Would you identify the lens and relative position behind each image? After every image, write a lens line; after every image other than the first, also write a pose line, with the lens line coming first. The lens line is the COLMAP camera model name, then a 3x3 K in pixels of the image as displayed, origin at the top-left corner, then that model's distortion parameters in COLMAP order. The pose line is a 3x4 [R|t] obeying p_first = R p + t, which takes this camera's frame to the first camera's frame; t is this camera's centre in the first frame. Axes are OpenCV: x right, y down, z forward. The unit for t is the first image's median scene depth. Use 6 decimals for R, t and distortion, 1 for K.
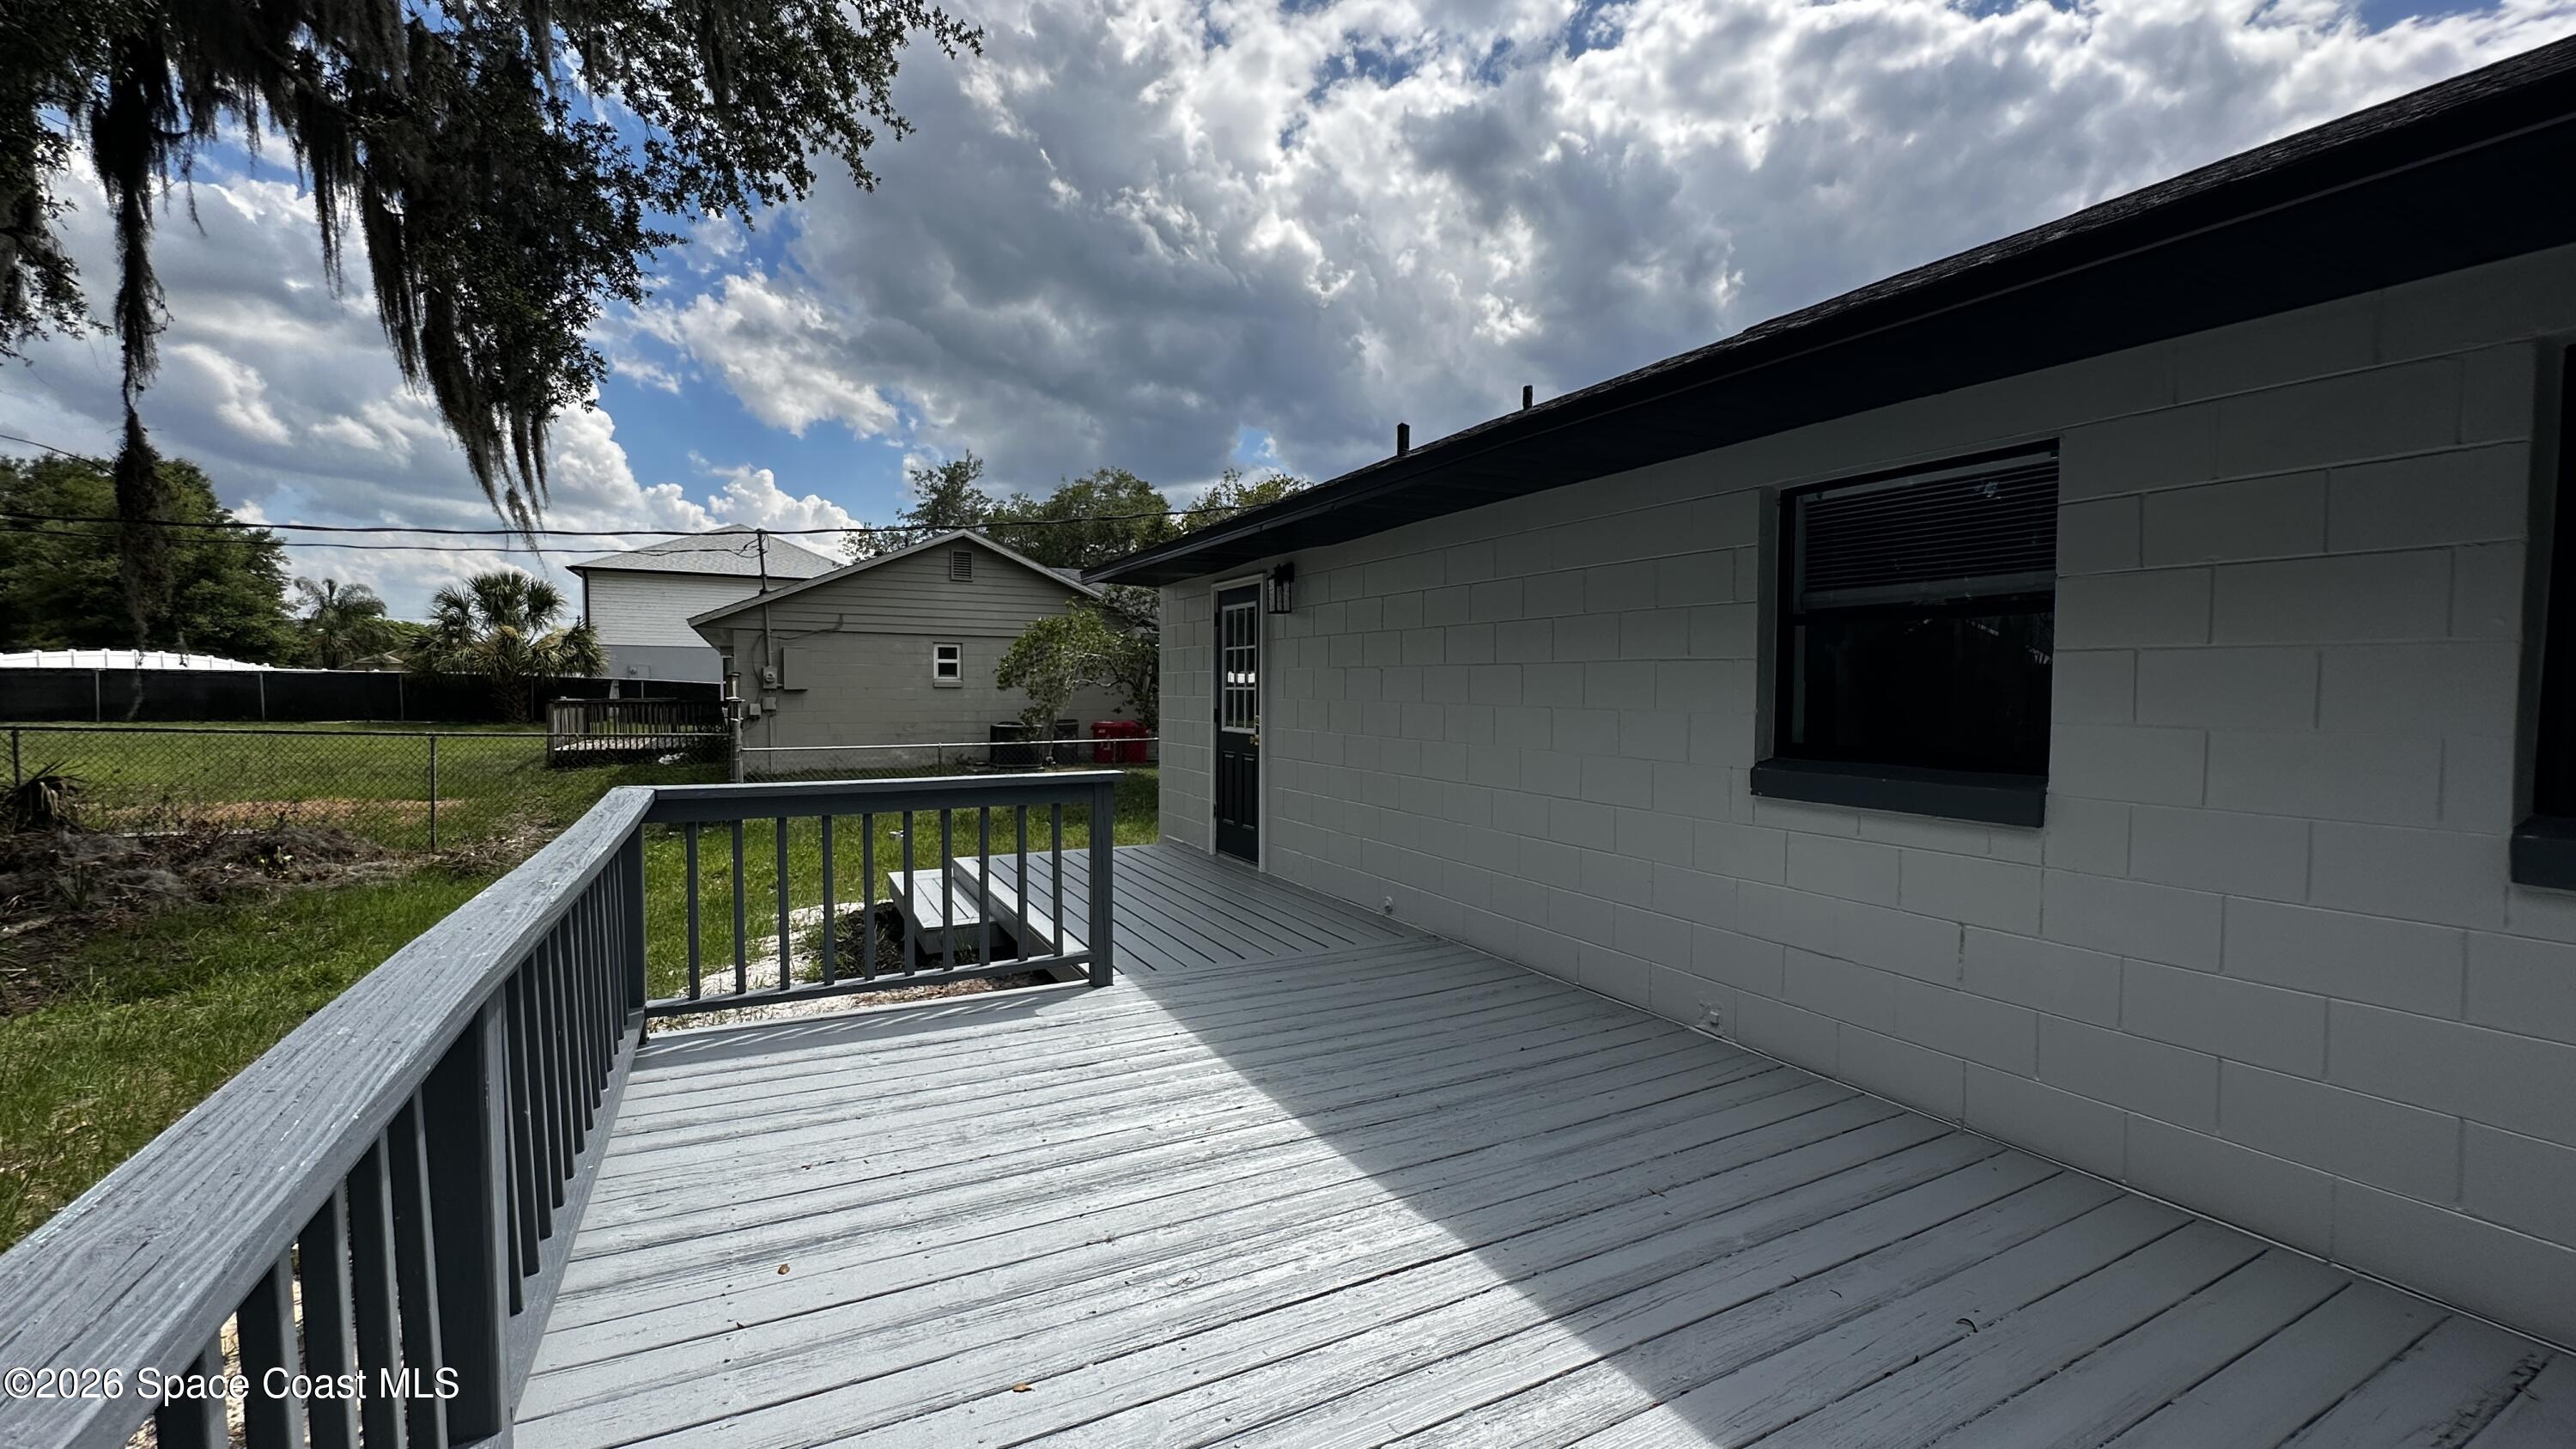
lens RADIAL K [[1020.3, 0, 1288.0], [0, 1020.3, 724.5], [0, 0, 1]] dist [0.000013, -0.000002]
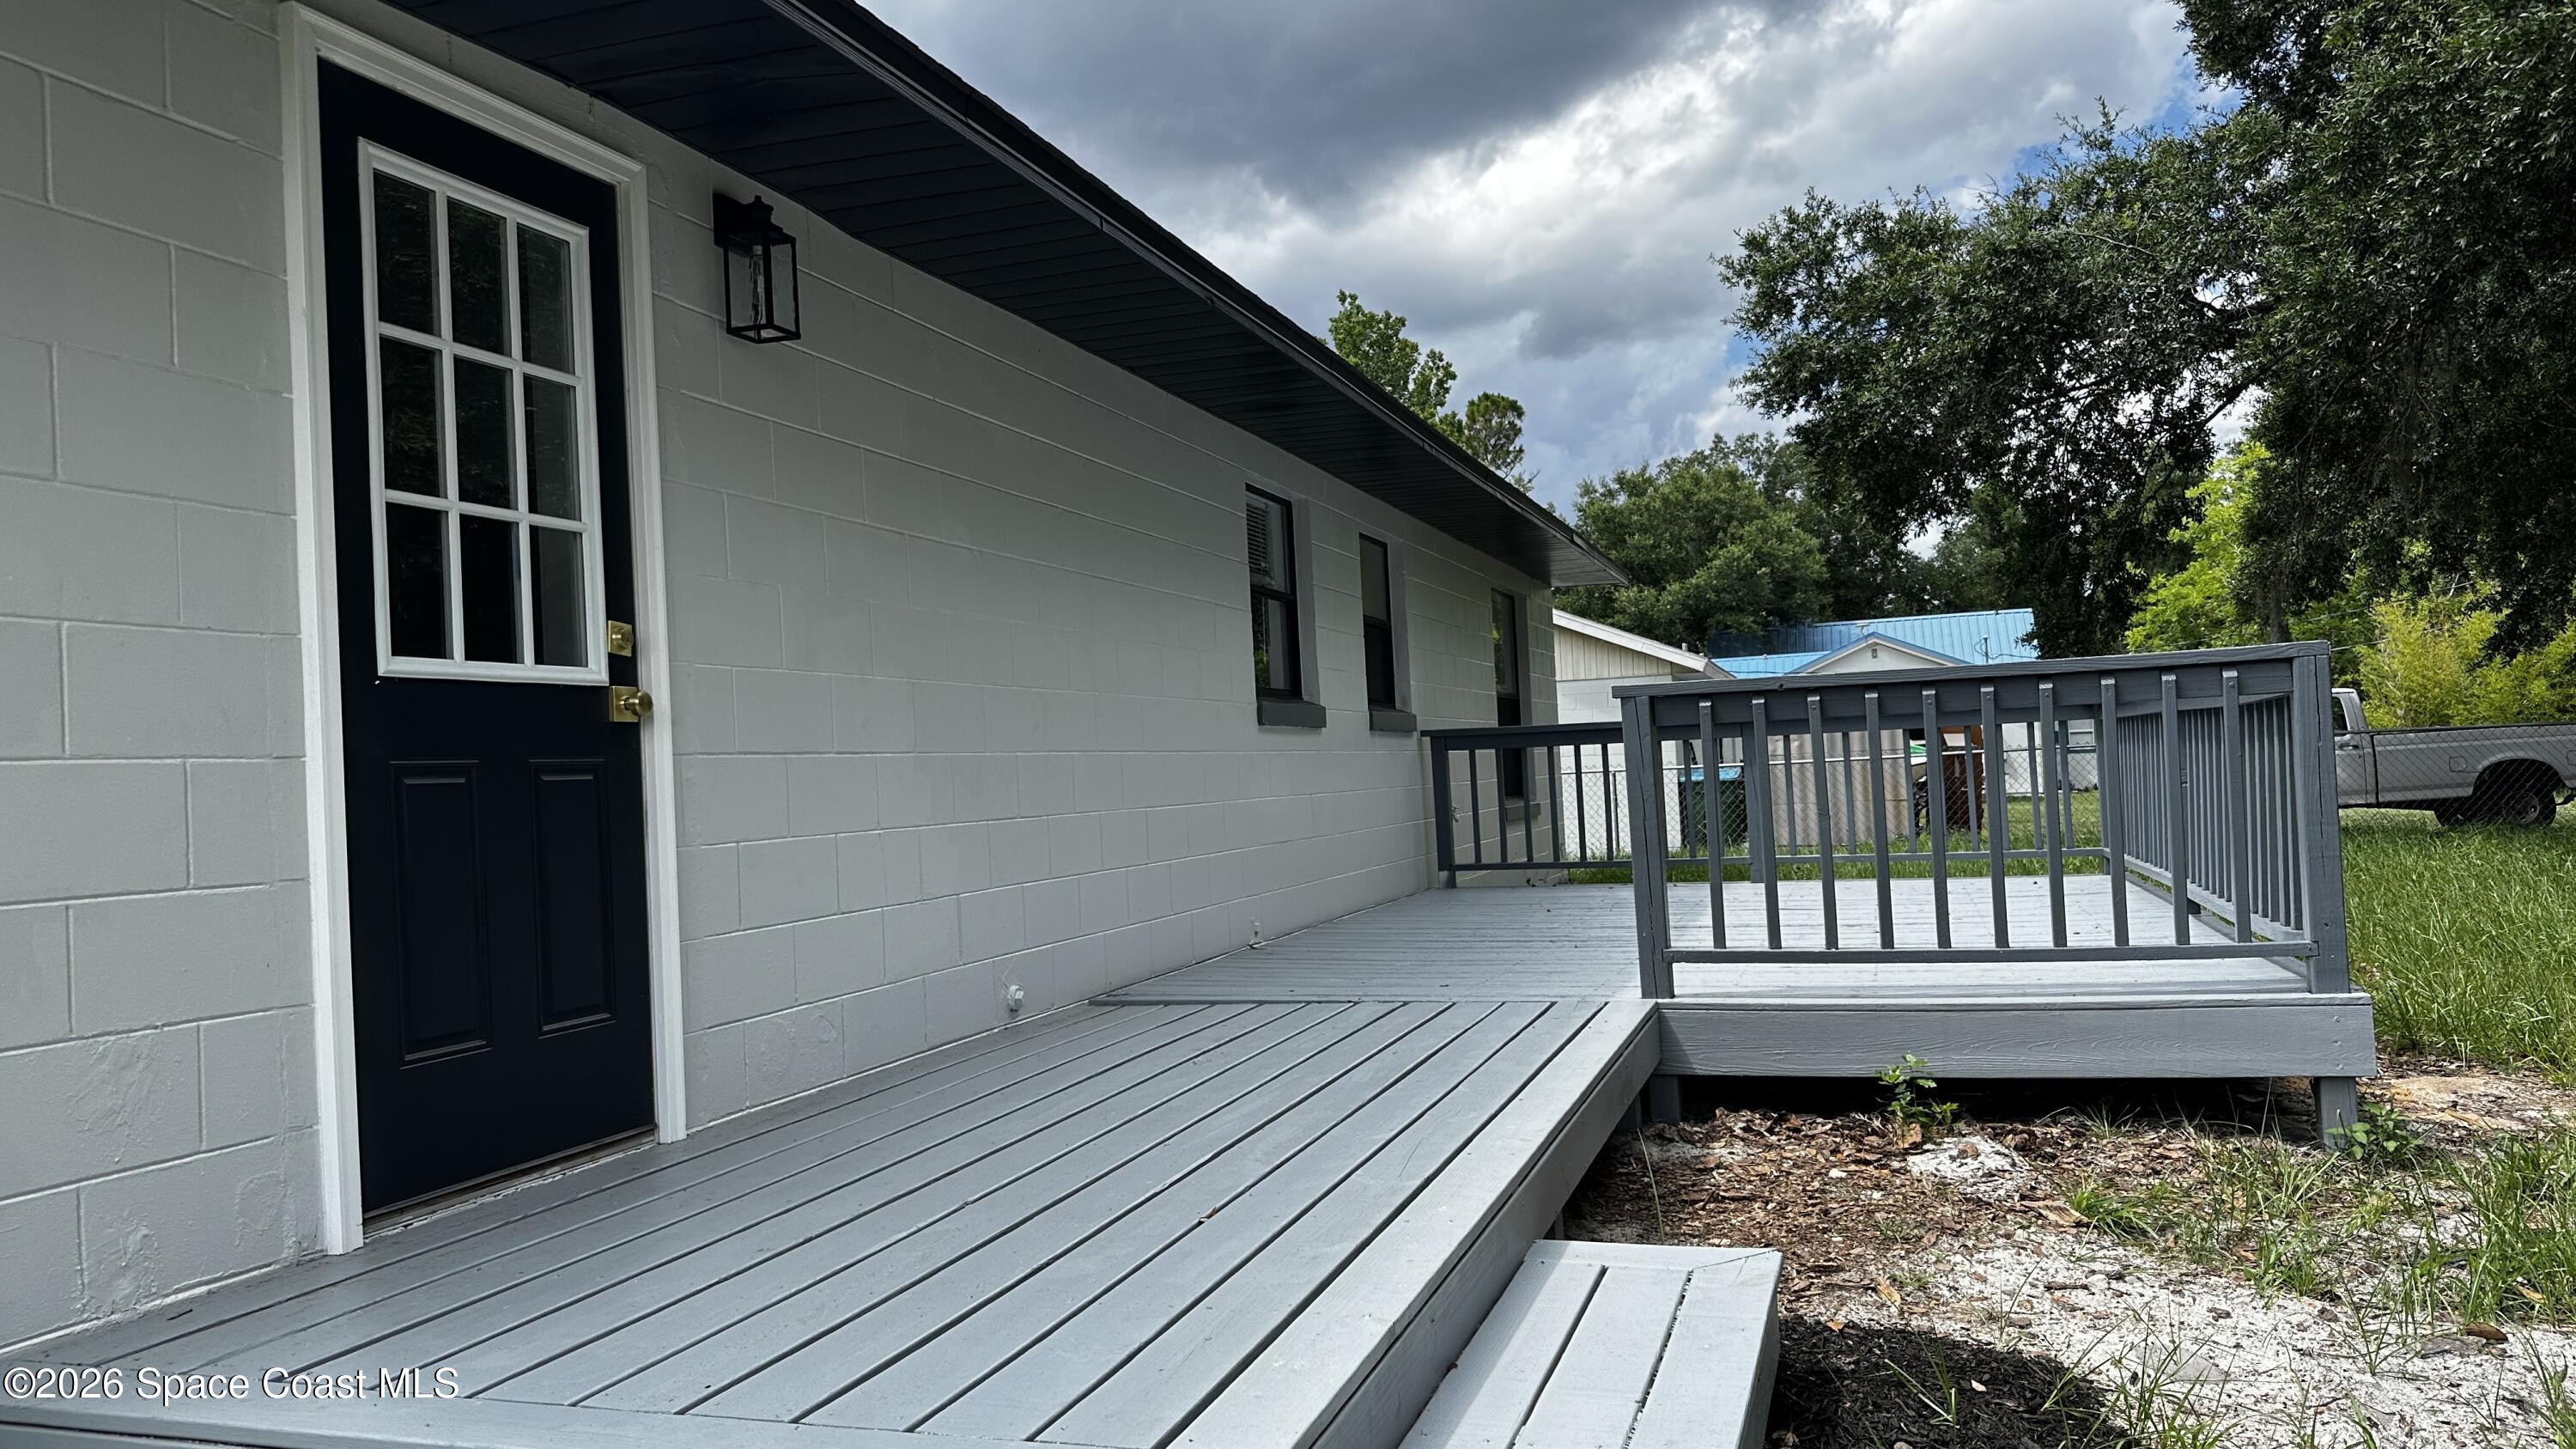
lens RADIAL K [[1807.9, 0, 1288.0], [0, 1807.9, 724.5], [0, 0, 1]] dist [0.003151, 0.003581]
pose [[-0.694211, 0.049320, 0.718079, -0.534113], [0.078386, 0.996896, 0.007310, 0.033253], [-0.715490, 0.061362, -0.695923, 1.231579]]
